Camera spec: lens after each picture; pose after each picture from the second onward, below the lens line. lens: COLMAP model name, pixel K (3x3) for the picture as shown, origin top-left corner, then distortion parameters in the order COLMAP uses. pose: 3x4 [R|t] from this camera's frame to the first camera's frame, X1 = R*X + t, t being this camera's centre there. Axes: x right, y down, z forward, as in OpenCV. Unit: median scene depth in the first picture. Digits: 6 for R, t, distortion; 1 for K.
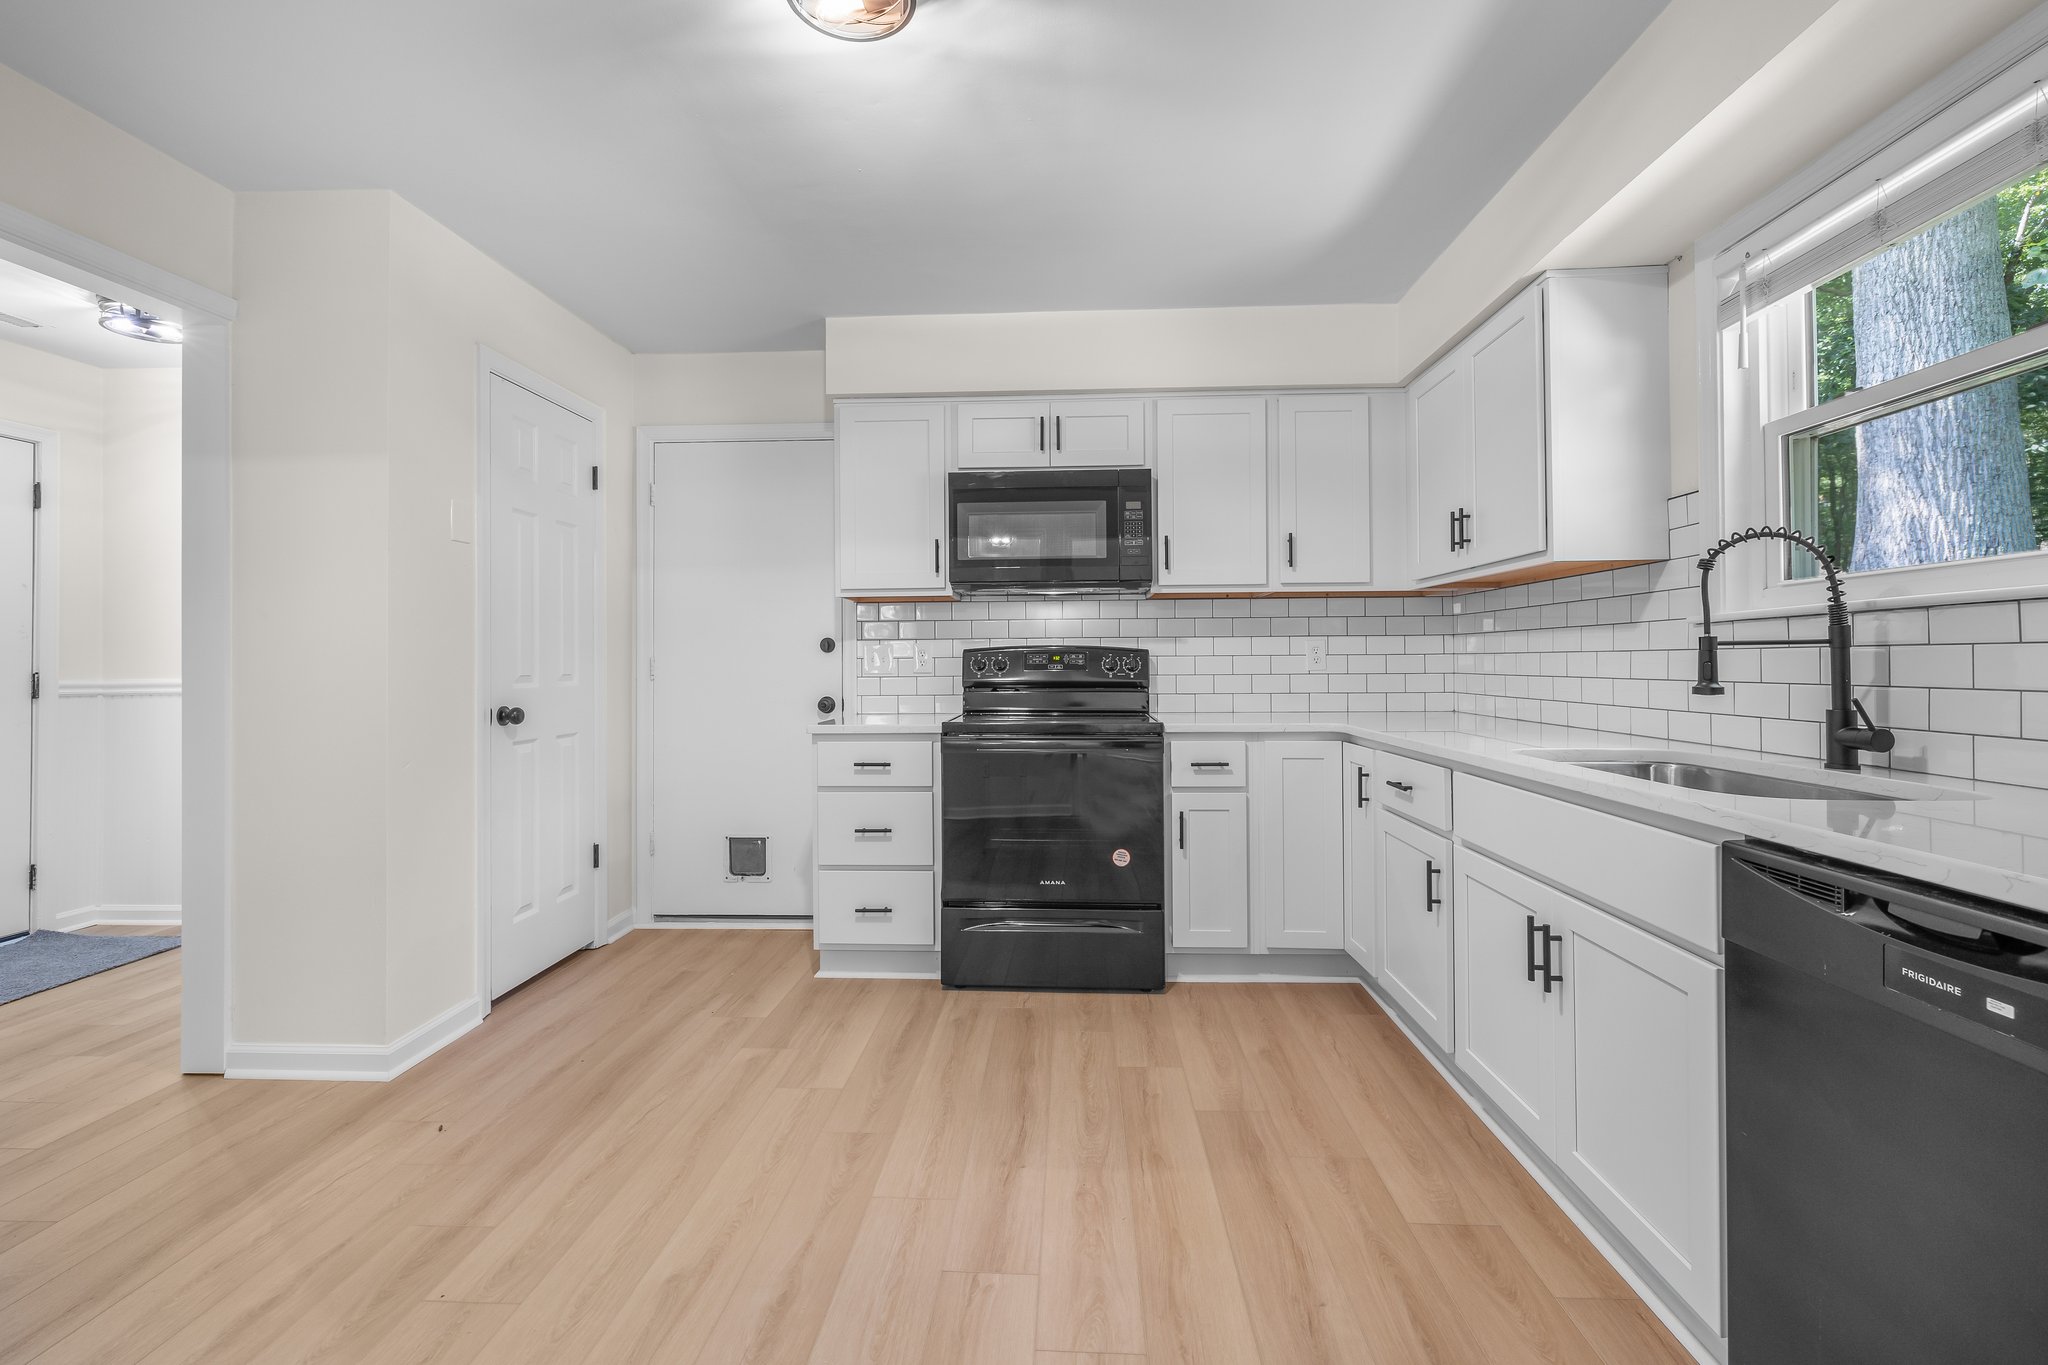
lens RADIAL K [[880.8, 0, 1033.6], [0, 880.8, 664.1], [0, 0, 1]] dist [0.002095, 0.000253]
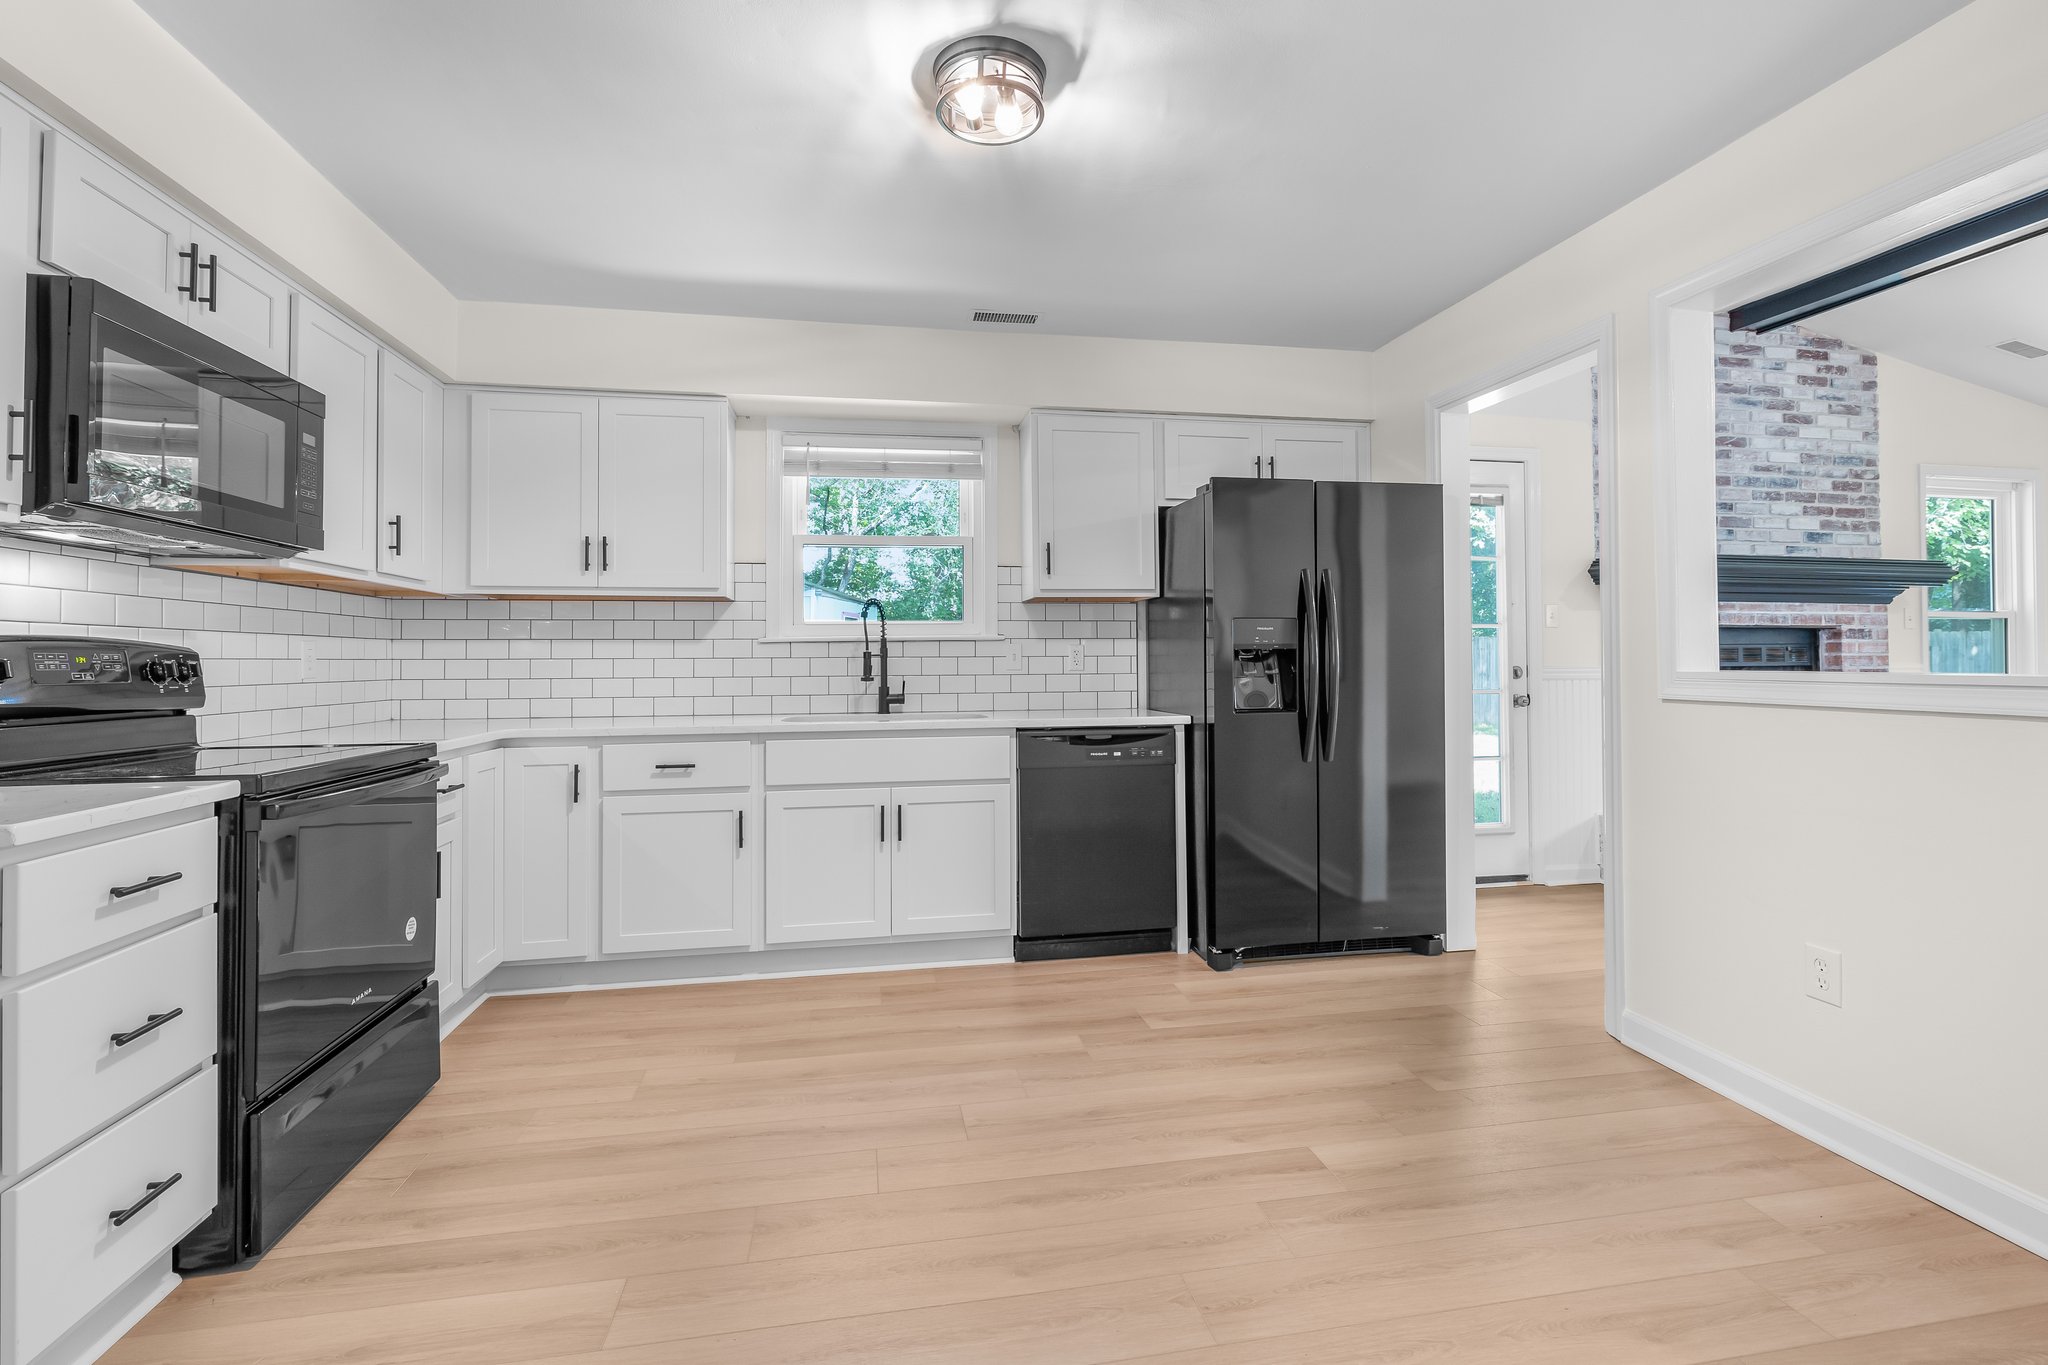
lens RADIAL K [[943.9, 0, 1021.9], [0, 943.9, 666.7], [0, 0, 1]] dist [-0.006112, -0.000542]
pose [[-0.237912, 0.000748, 0.971286, -1.224950], [0.009365, 0.999955, 0.001524, 0.002424], [-0.971242, 0.009459, -0.237908, 1.052691]]
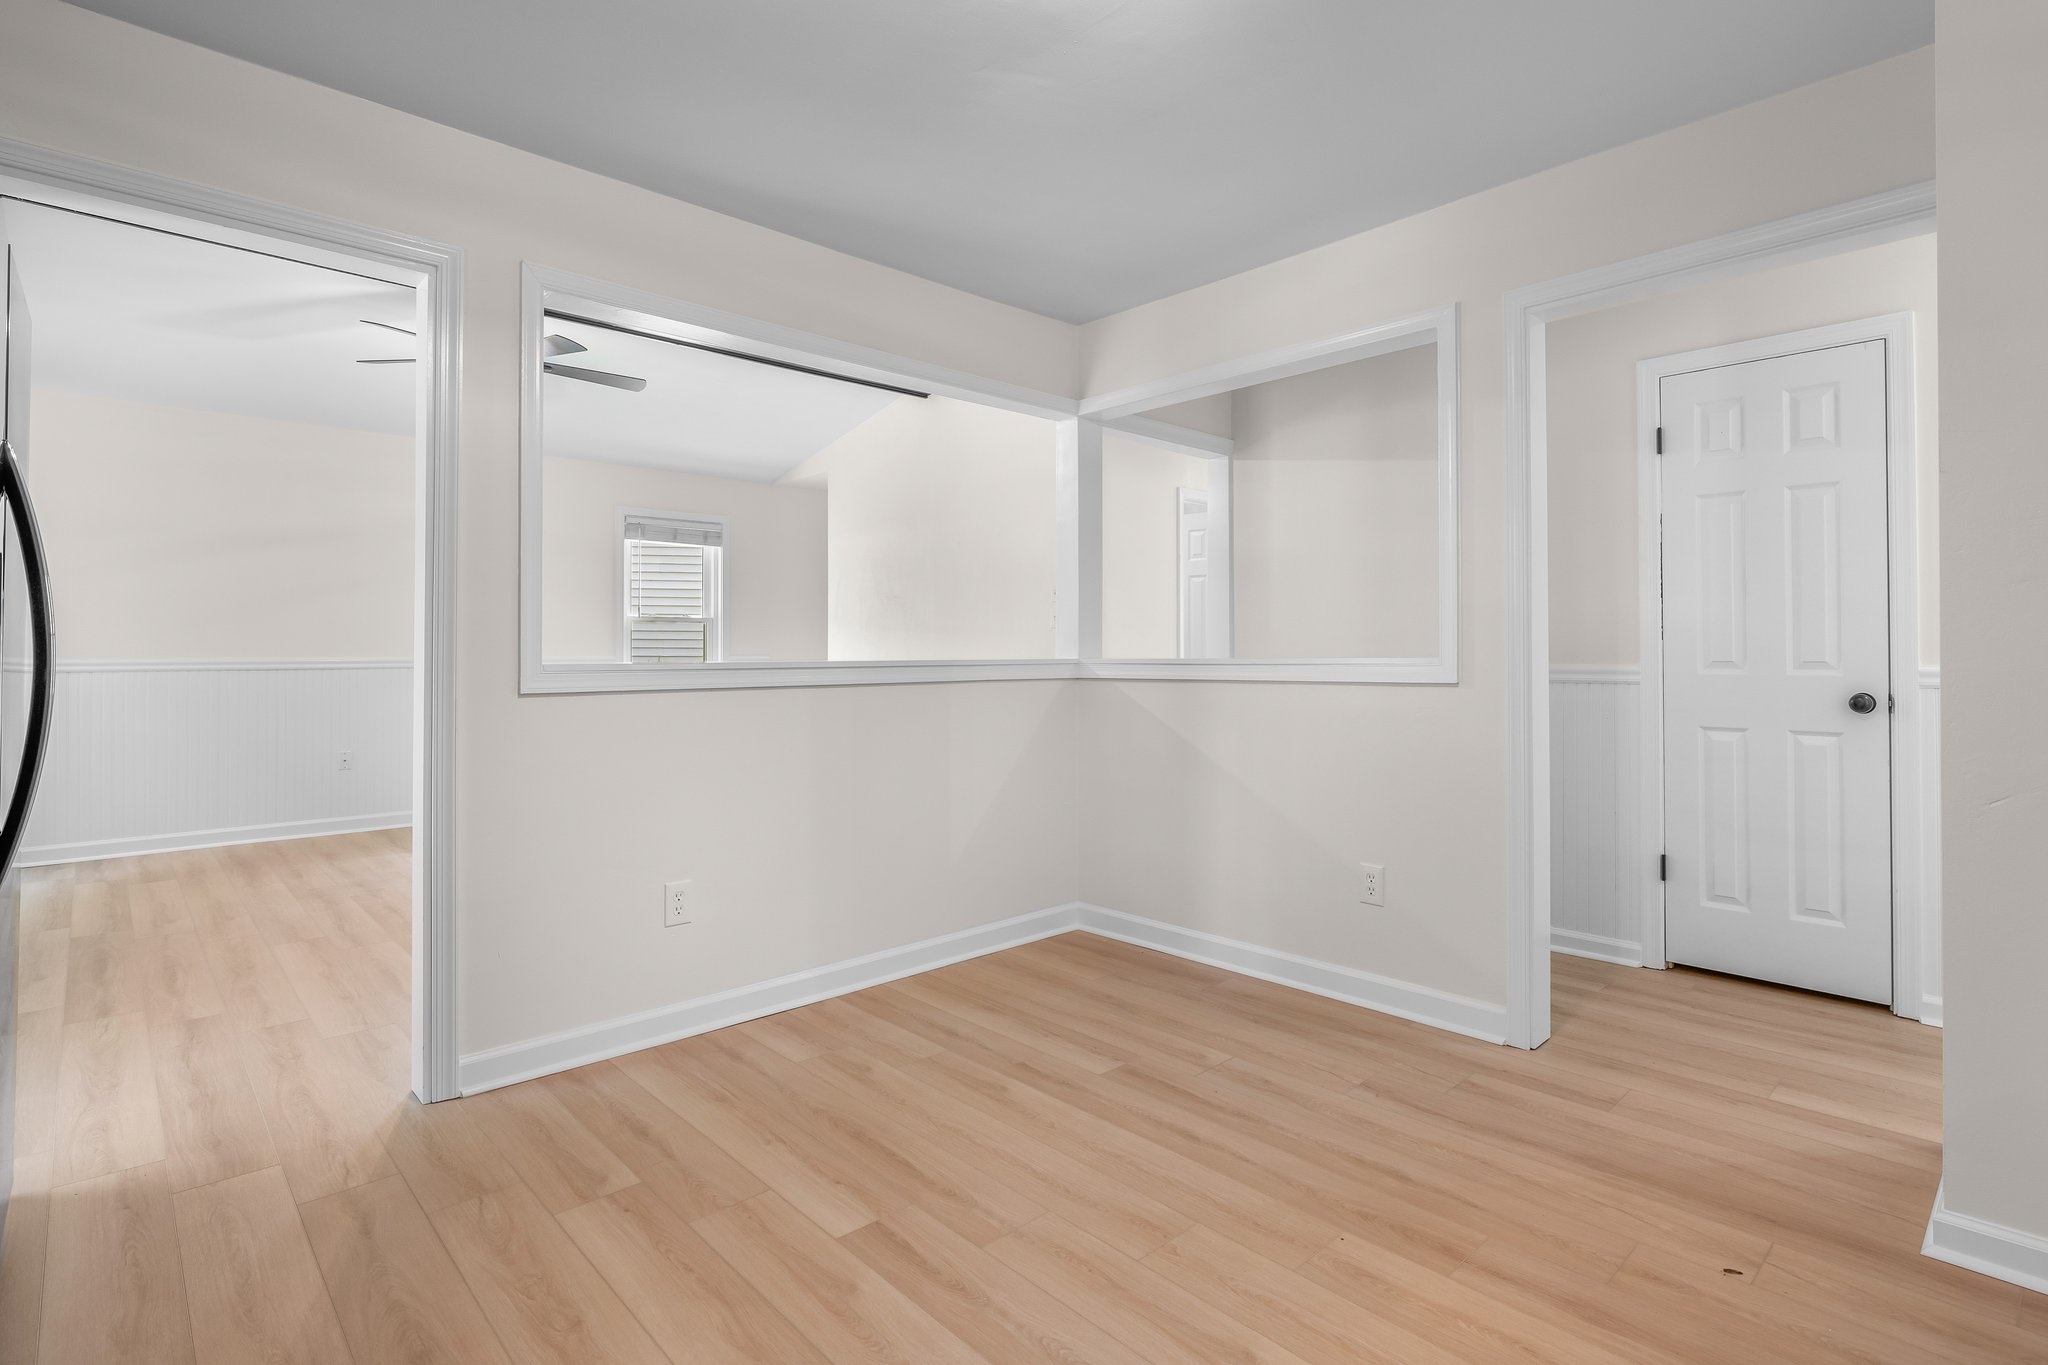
lens RADIAL K [[972.3, 0, 1054.9], [0, 972.3, 660.7], [0, 0, 1]] dist [-0.004448, -0.000362]
pose [[-0.676188, 0.015647, -0.736563, 0.356166], [0.002889, 0.999823, 0.018587, -0.012346], [0.736724, 0.010440, -0.676113, 1.267062]]
